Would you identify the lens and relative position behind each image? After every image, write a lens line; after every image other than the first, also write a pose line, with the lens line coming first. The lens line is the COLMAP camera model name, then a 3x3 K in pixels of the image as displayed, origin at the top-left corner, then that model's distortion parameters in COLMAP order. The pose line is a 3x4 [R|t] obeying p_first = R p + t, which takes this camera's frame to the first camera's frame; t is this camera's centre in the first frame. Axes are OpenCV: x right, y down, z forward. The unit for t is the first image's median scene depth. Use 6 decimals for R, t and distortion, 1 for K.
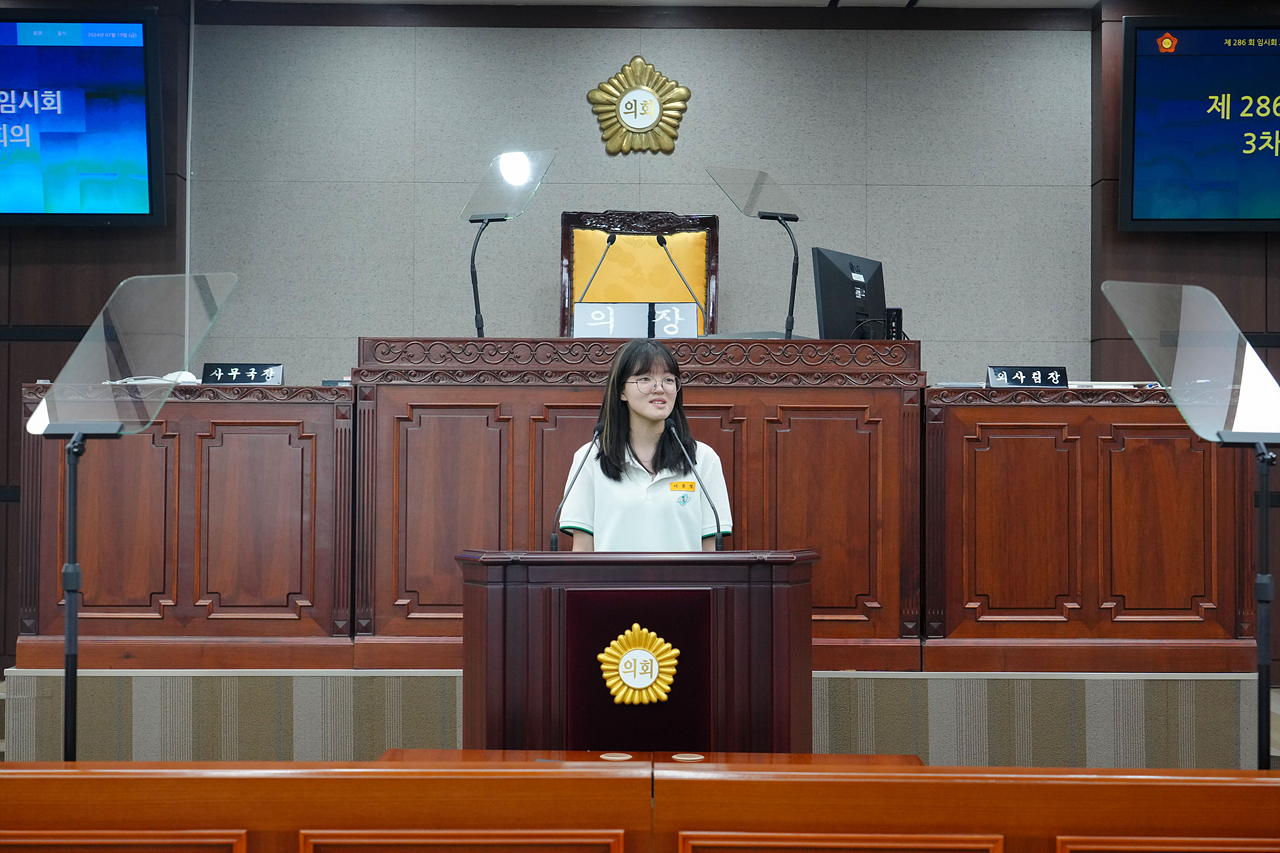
lens RADIAL K [[1995.7, 0, 638.6], [0, 1995.7, 414.3], [0, 0, 1]] dist [0.057943, 0.000000]
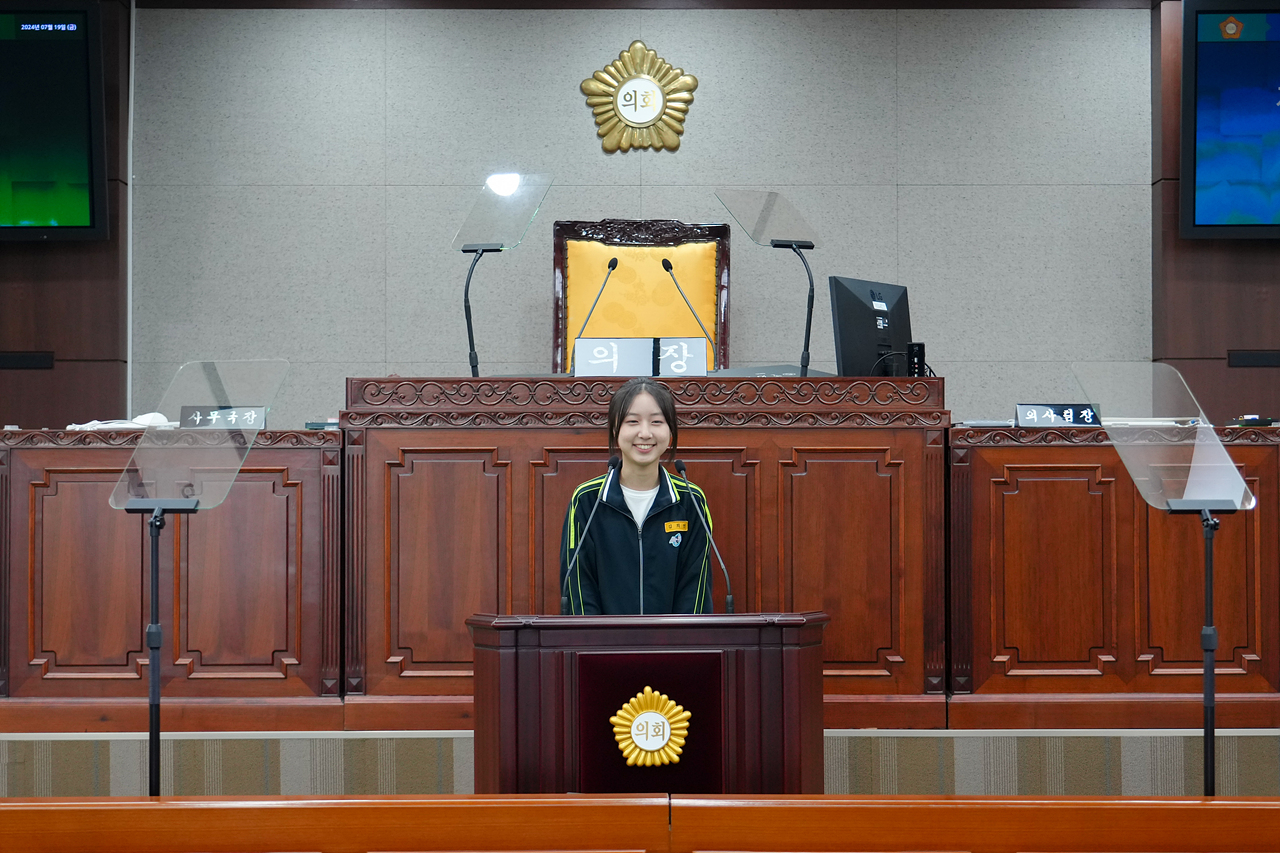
lens RADIAL K [[2672.4, 0, 639.7], [0, 2672.4, 424.9], [0, 0, 1]] dist [0.088381, 0.000000]
pose [[0.999972, -0.006516, 0.003558, -0.006682], [0.006497, 0.999965, 0.005243, -0.021928], [-0.003592, -0.005220, 0.999980, -0.255720]]
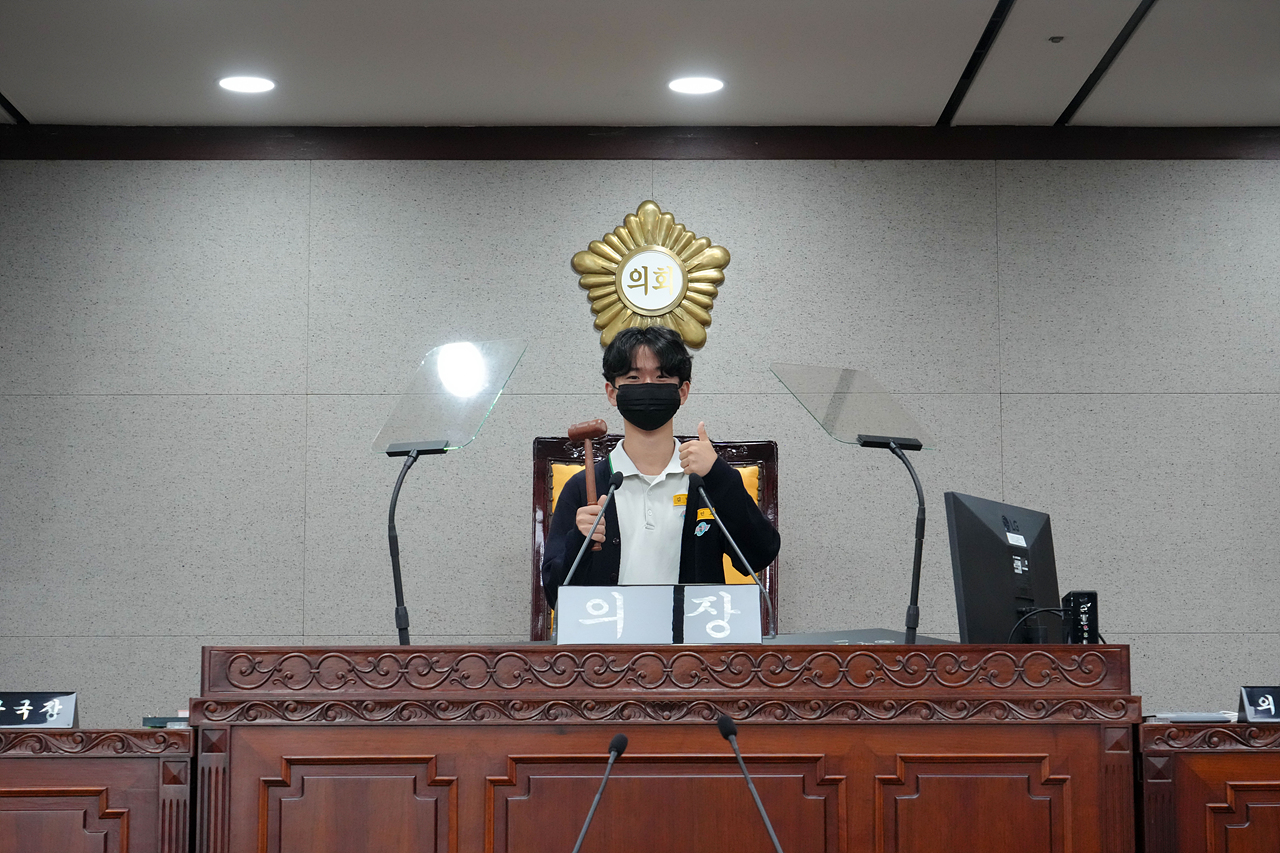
lens RADIAL K [[2693.3, 0, 649.8], [0, 2693.3, 401.4], [0, 0, 1]] dist [0.020347, 0.000000]
pose [[0.999942, -0.007275, 0.007926, -0.010438], [0.008129, 0.993488, -0.113649, -0.018379], [-0.007048, 0.113707, 0.993489, 0.178600]]
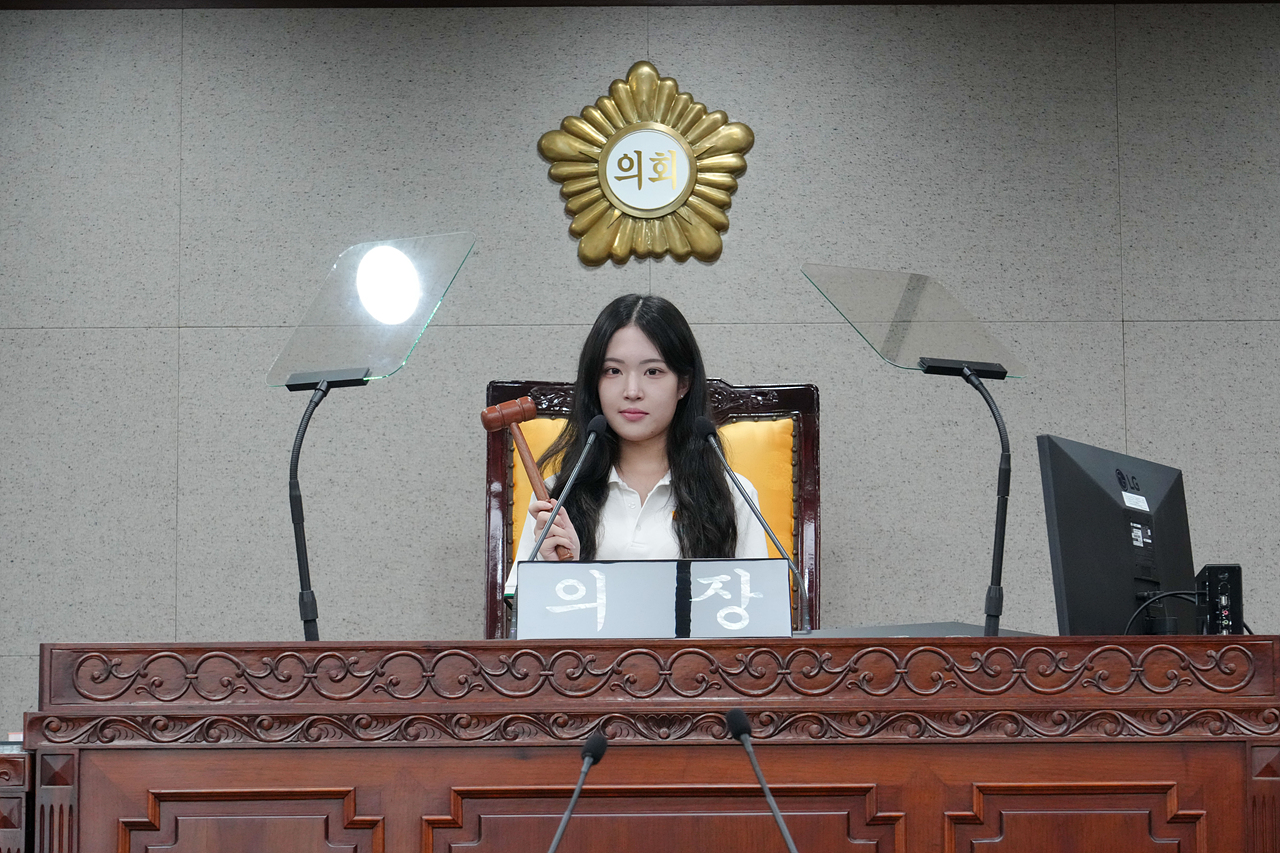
lens RADIAL K [[3770.1, 0, 664.0], [0, 3770.1, 374.1], [0, 0, 1]] dist [-0.004130, 0.000000]
pose [[0.999879, -0.012452, 0.009367, -0.006579], [0.013448, 0.993257, -0.115149, 0.000685], [-0.007870, 0.115261, 0.993304, 0.145930]]
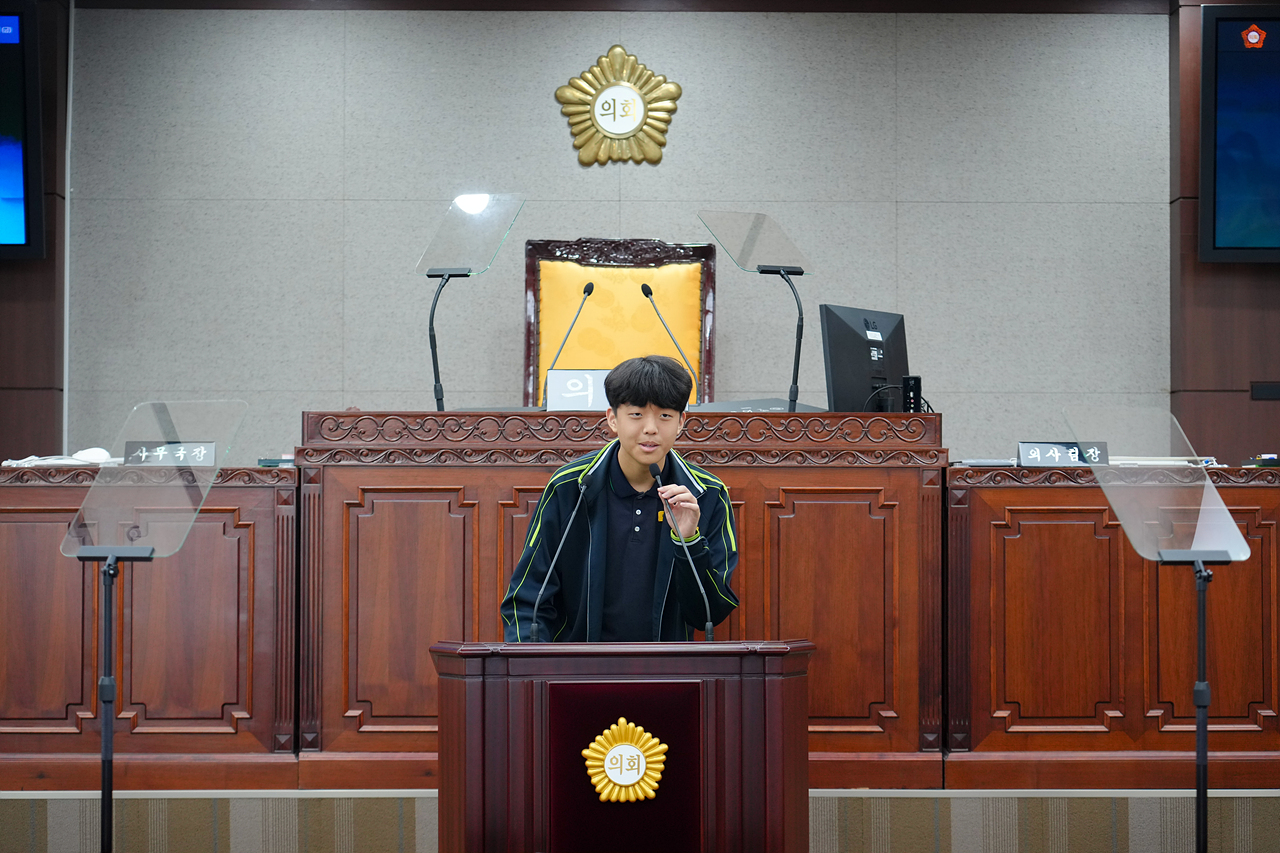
lens RADIAL K [[2993.7, 0, 650.9], [0, 2993.7, 419.0], [0, 0, 1]] dist [0.054363, 0.000000]
pose [[0.999909, -0.002939, 0.013194, -0.004338], [0.003005, 0.999983, -0.004965, -0.028048], [-0.013180, 0.005004, 0.999901, -0.314890]]
